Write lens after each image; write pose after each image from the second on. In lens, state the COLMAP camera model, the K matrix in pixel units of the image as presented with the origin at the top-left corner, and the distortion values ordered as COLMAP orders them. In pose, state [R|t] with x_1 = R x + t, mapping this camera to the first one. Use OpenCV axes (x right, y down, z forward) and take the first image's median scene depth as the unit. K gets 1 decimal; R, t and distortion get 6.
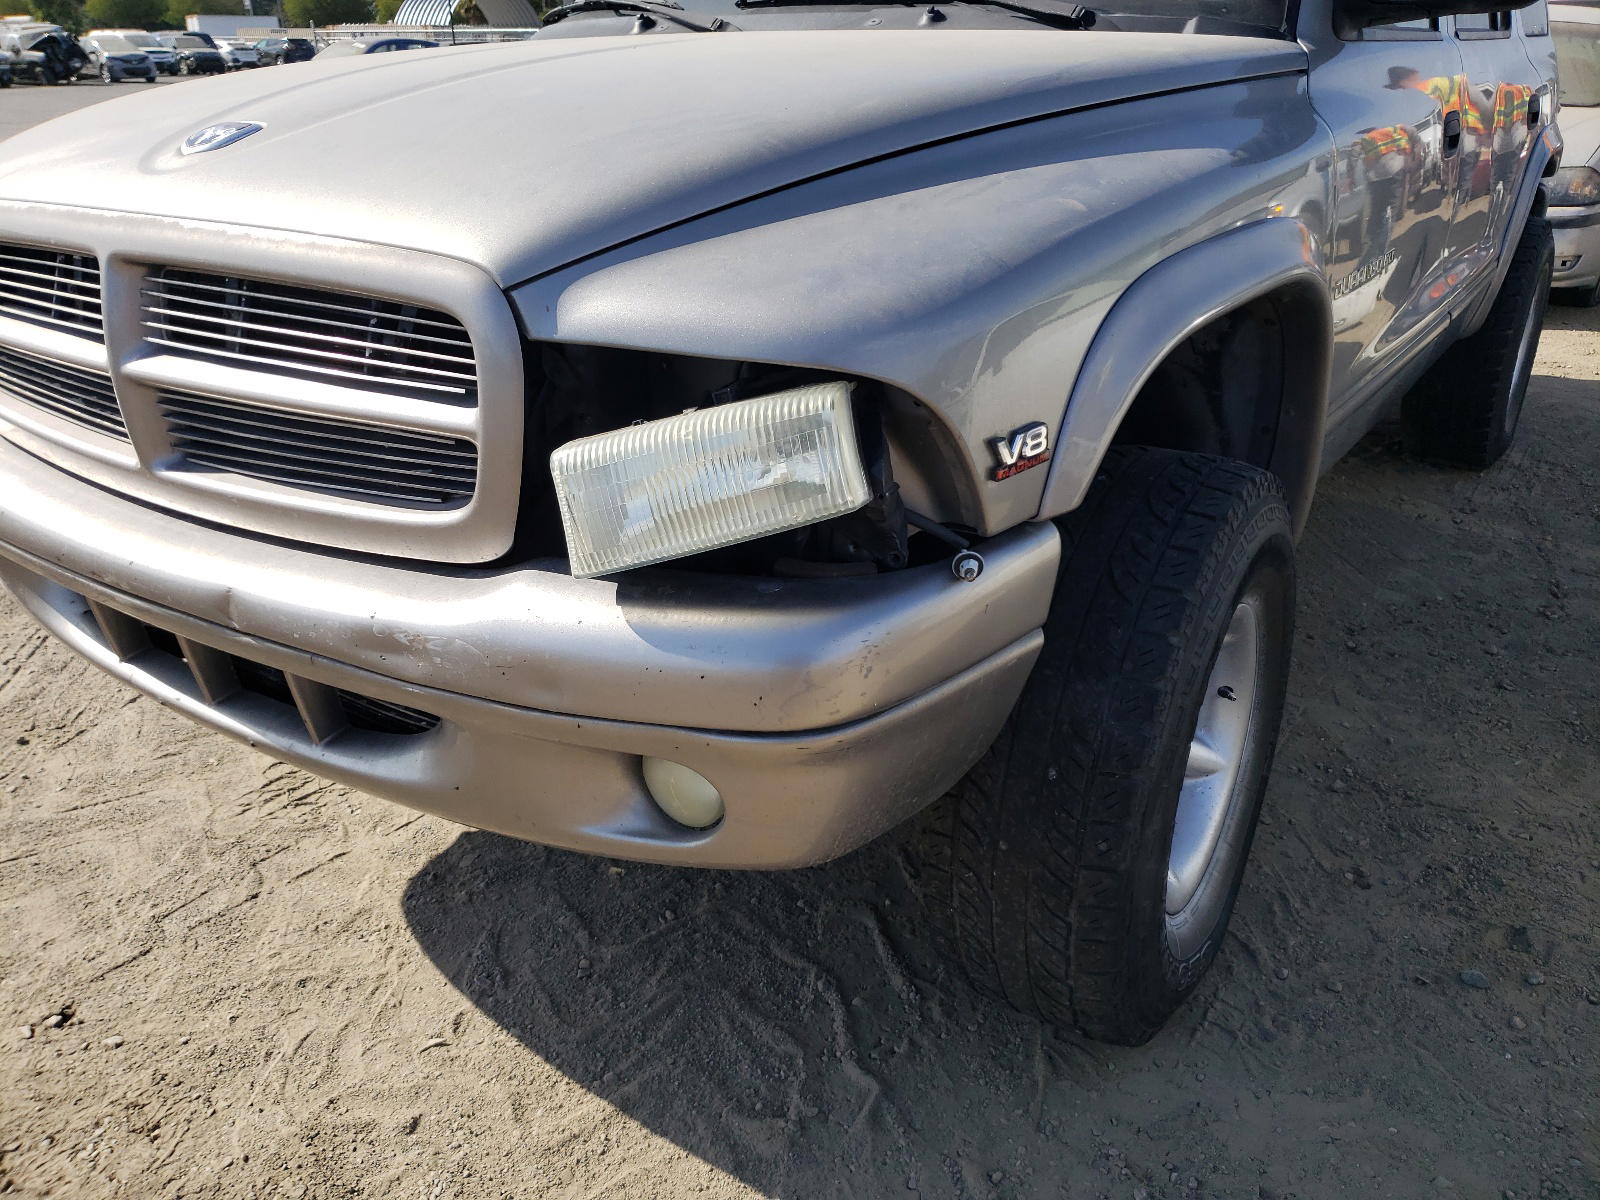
lens RADIAL K [[1230.6, 0, 798.5], [0, 1230.6, 593.4], [0, 0, 1]] dist [0.040994, -0.031700]
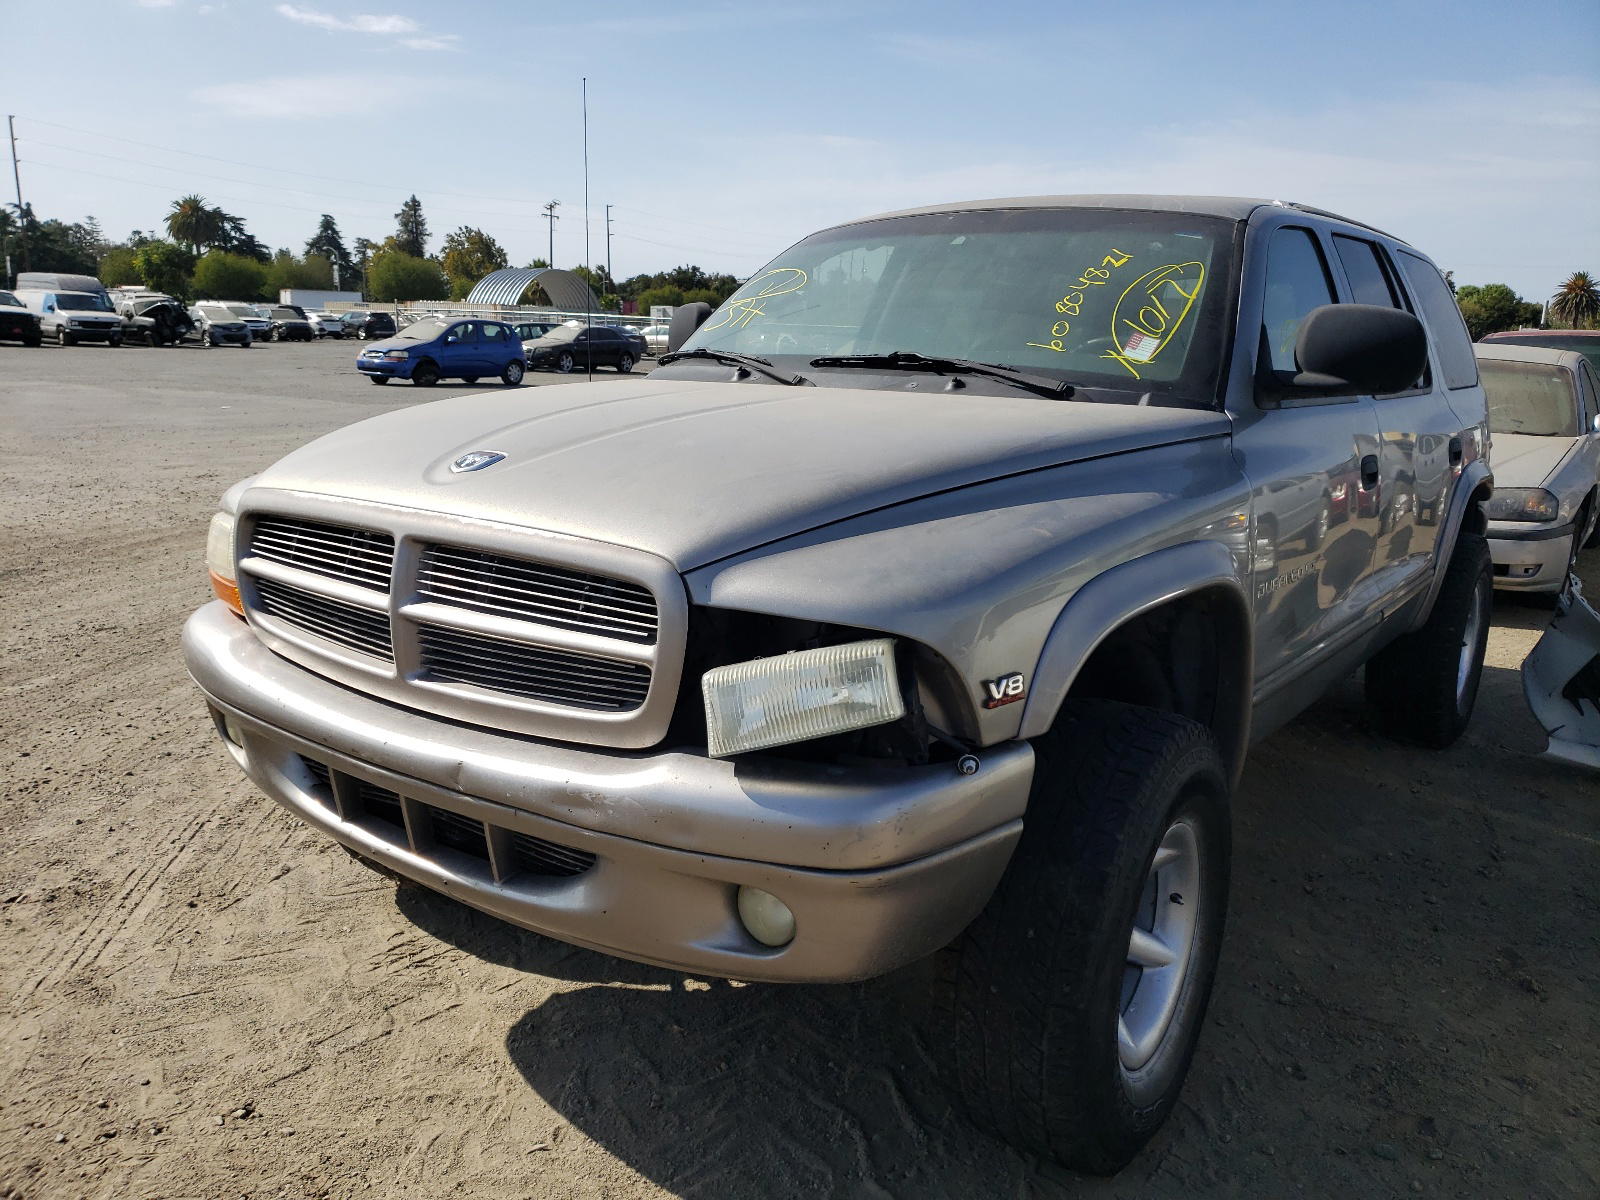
lens RADIAL K [[1230.6, 0, 804.2], [0, 1230.6, 593.4], [0, 0, 1]] dist [0.040994, -0.031700]
pose [[0.998793, 0.046004, -0.017224, -0.029121], [-0.048580, 0.977026, -0.207509, 0.061252], [0.007282, 0.208095, 0.978082, -0.329701]]
